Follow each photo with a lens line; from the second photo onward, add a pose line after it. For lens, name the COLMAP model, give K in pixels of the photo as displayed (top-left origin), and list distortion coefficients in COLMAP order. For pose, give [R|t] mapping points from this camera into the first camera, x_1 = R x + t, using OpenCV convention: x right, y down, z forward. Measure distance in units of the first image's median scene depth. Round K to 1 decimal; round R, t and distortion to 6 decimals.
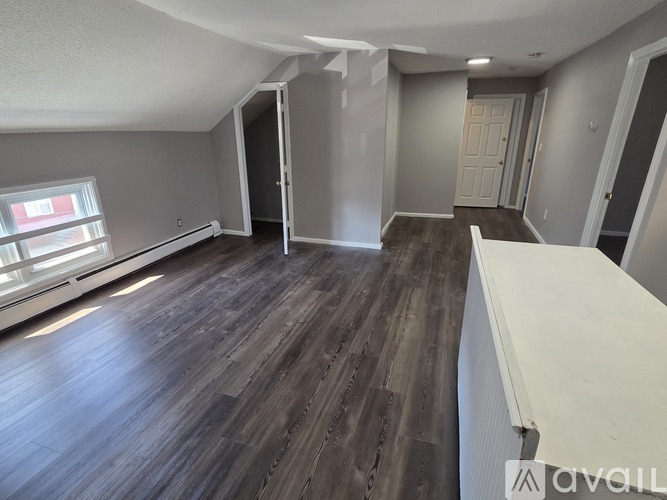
lens RADIAL K [[337.6, 0, 334.2], [0, 337.6, 250.3], [0, 0, 1]] dist [0.000795, -0.000925]
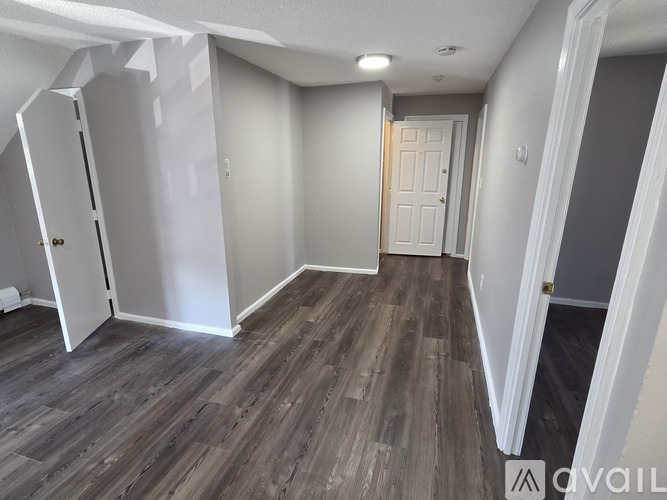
lens RADIAL K [[337.6, 0, 333.9], [0, 337.6, 249.9], [0, 0, 1]] dist [0.000795, -0.000925]
pose [[0.999787, -0.001626, 0.020551, 0.324899], [0.003213, 0.996991, -0.077447, -0.122182], [-0.020363, 0.077497, 0.996785, 0.336895]]
